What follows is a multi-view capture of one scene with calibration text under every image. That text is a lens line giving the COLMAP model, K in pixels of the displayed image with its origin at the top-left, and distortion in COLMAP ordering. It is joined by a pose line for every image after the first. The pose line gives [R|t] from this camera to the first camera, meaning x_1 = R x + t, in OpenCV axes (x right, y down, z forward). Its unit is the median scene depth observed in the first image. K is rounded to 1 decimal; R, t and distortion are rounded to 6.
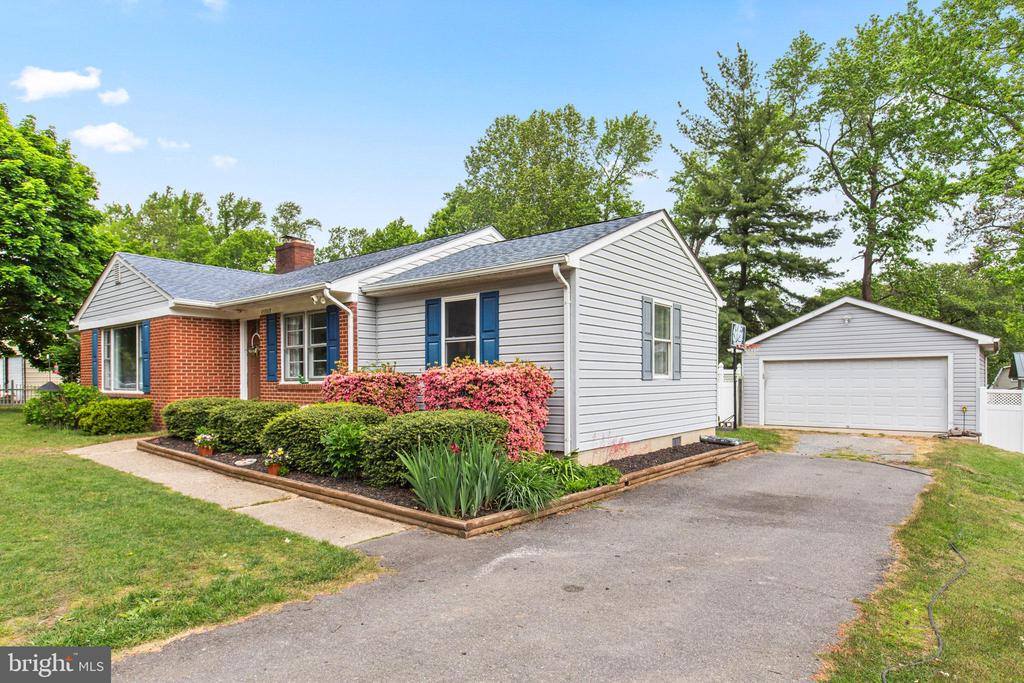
lens RADIAL K [[575.3, 0, 518.7], [0, 575.3, 372.6], [0, 0, 1]] dist [-0.003460, -0.001008]
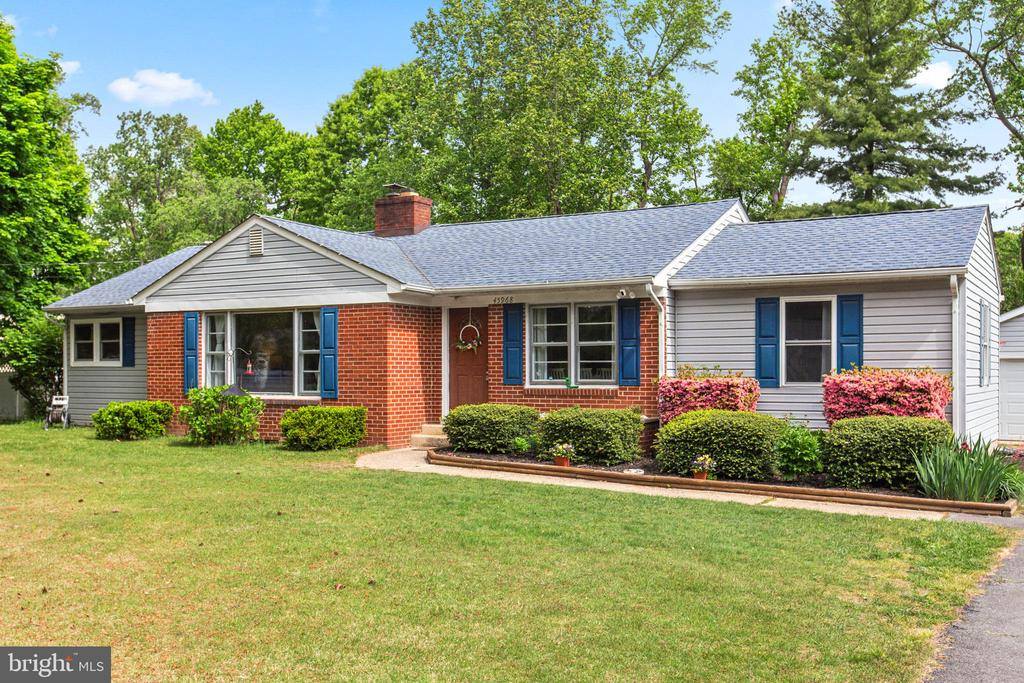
lens RADIAL K [[1011.1, 0, 511.0], [0, 1011.1, 346.2], [0, 0, 1]] dist [-0.000504, 0.000000]
pose [[0.989113, 0.009575, 0.146844, -0.456200], [-0.007226, 0.999837, -0.016523, -0.011706], [-0.146979, 0.015282, 0.989022, -0.312417]]
